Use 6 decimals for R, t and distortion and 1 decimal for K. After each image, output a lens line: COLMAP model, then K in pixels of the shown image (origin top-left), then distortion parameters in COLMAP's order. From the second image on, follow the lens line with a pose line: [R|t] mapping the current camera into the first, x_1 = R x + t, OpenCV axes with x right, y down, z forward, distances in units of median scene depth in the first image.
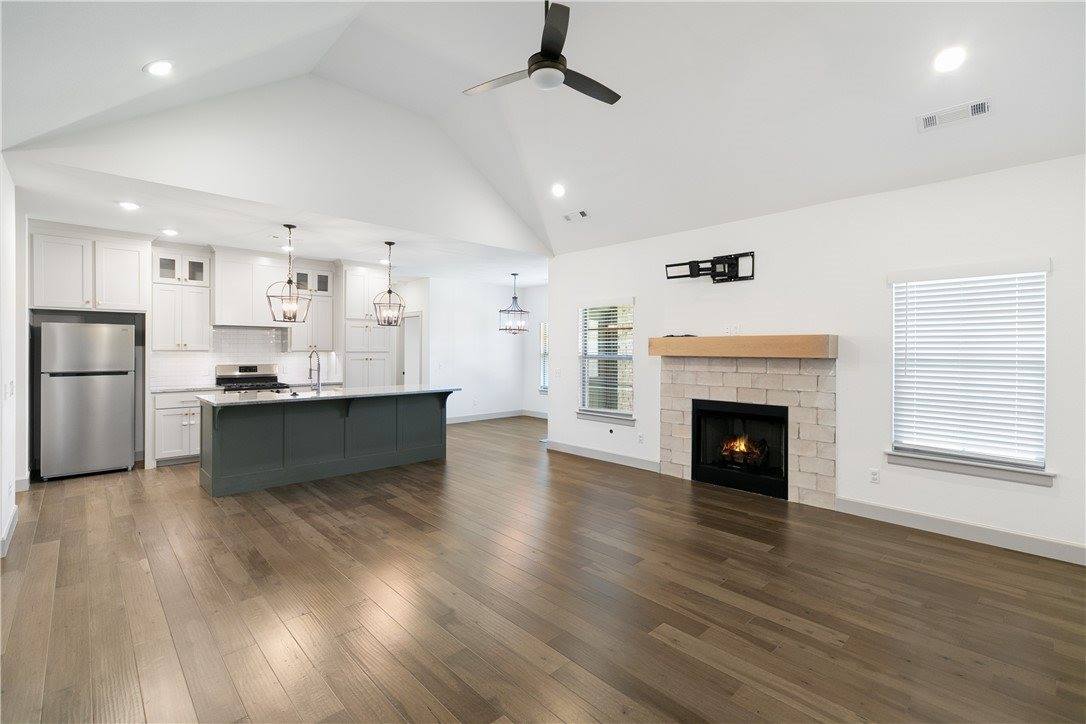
lens RADIAL K [[491.4, 0, 535.9], [0, 491.4, 354.2], [0, 0, 1]] dist [0.005914, 0.000326]
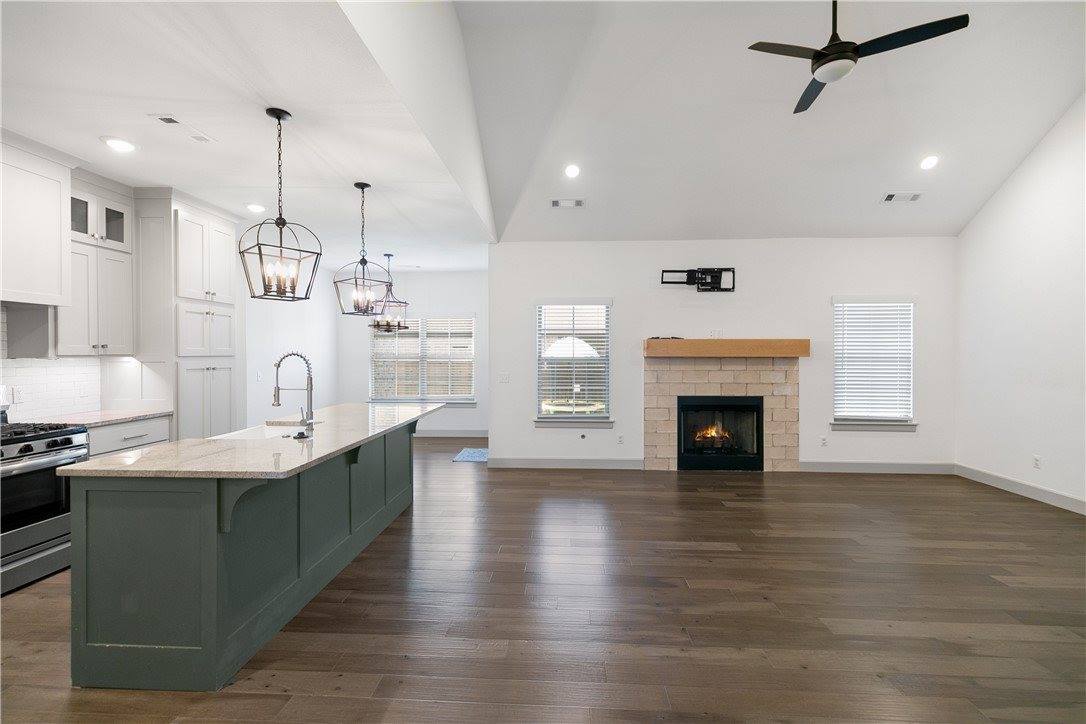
lens RADIAL K [[491.4, 0, 548.7], [0, 491.4, 360.9], [0, 0, 1]] dist [0.005914, 0.000326]
pose [[0.718679, -0.016990, 0.695135, -0.679743], [0.009171, 0.999846, 0.014955, -0.006204], [-0.695282, -0.004373, 0.718724, 0.439379]]
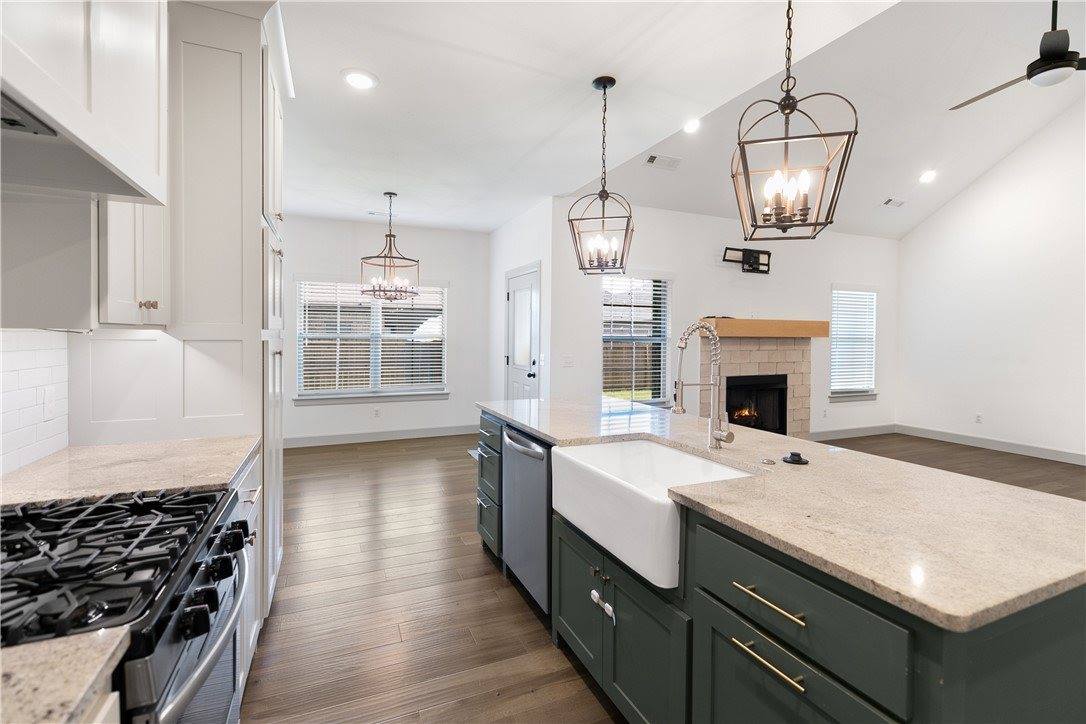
lens RADIAL K [[491.4, 0, 536.8], [0, 491.4, 343.4], [0, 0, 1]] dist [0.005914, 0.000326]
pose [[0.327917, -0.019173, 0.944512, -0.878299], [0.001143, 0.999801, 0.019899, -0.003588], [-0.944706, -0.005445, 0.327874, 1.098841]]
